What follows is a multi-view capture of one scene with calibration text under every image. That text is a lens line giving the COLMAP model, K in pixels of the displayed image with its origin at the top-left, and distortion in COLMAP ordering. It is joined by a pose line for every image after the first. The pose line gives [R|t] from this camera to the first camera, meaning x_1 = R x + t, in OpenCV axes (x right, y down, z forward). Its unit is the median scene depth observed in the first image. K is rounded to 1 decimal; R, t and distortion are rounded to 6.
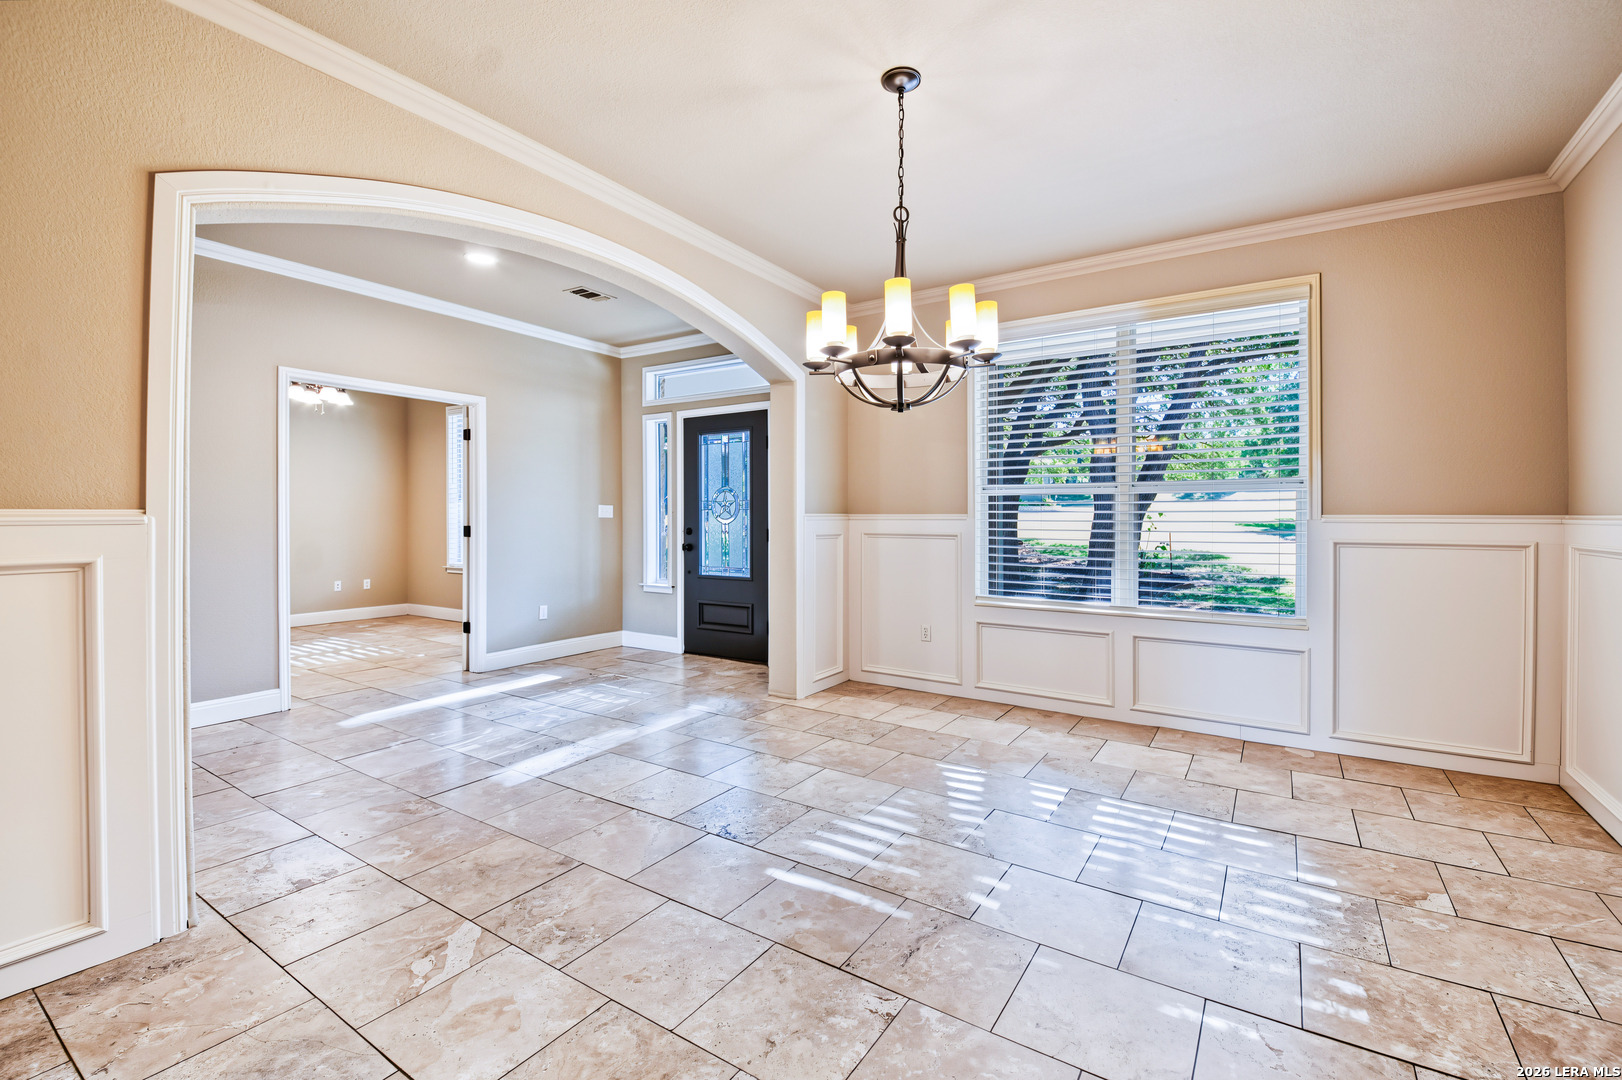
lens RADIAL K [[700.6, 0, 811.0], [0, 700.6, 540.0], [0, 0, 1]] dist [-0.011025, -0.000397]
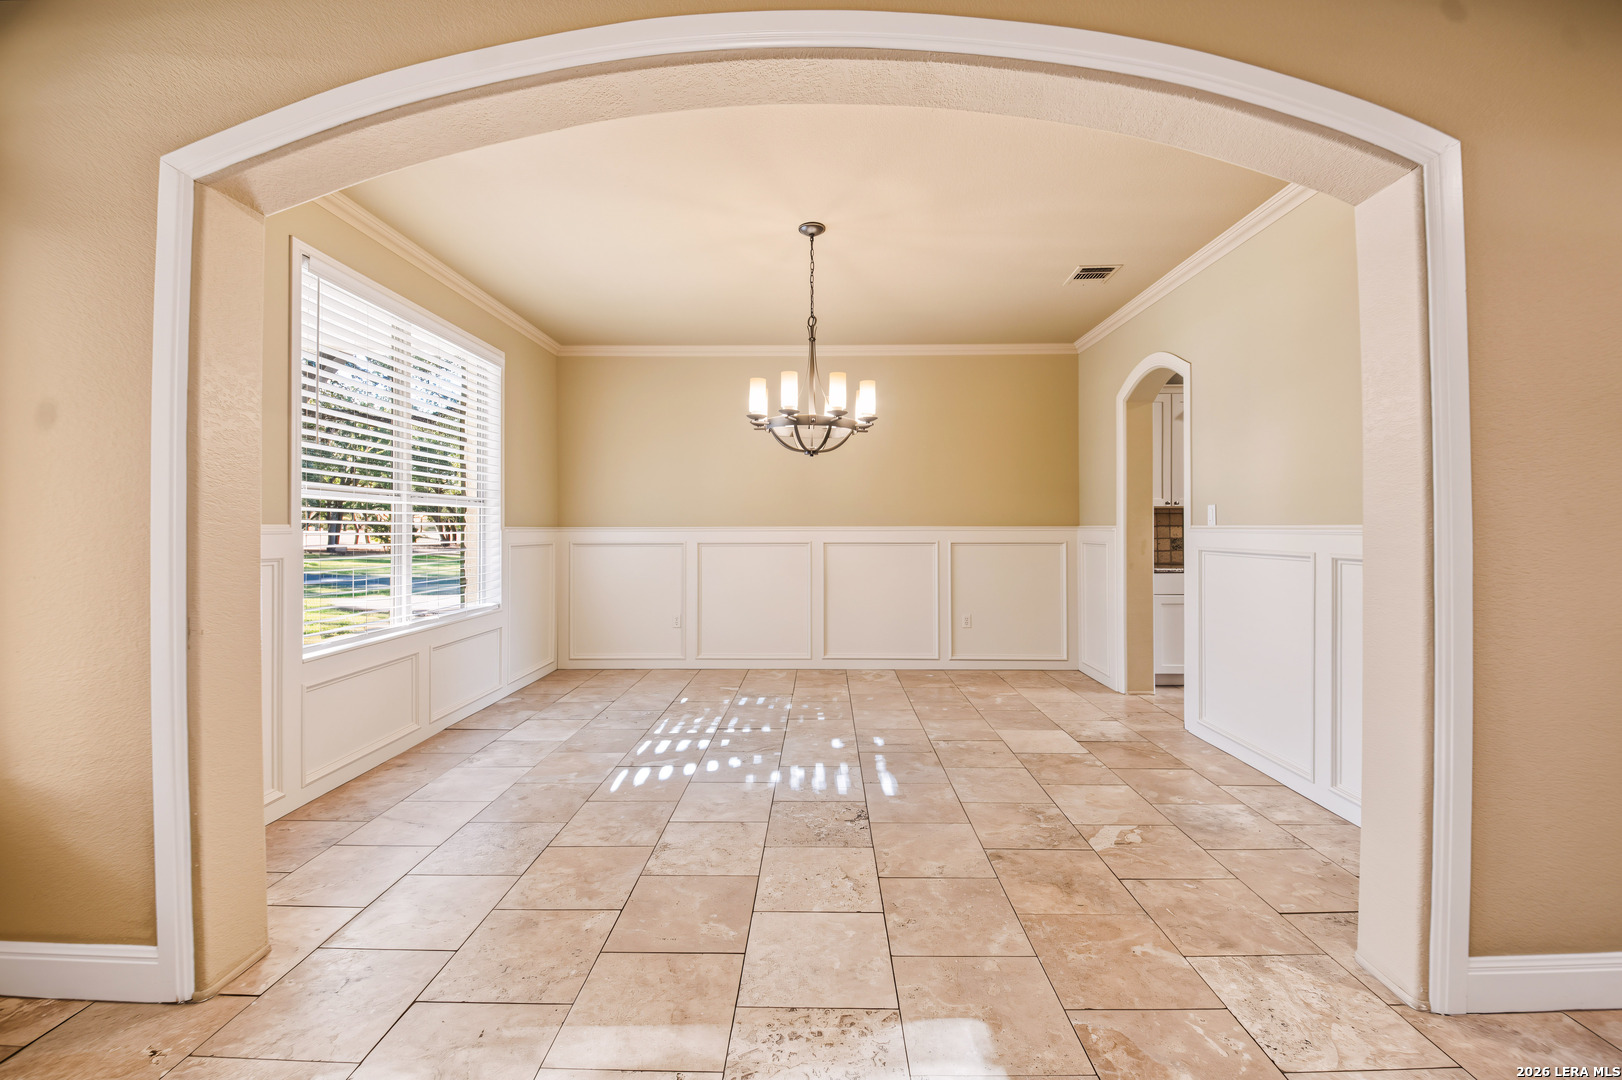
lens RADIAL K [[683.0, 0, 816.1], [0, 683.0, 523.0], [0, 0, 1]] dist [0.000375, -0.000064]
pose [[-0.548978, -0.003492, 0.835830, -1.075813], [0.033253, 0.999108, 0.026015, -0.075561], [-0.835175, 0.042076, -0.548372, 1.793750]]
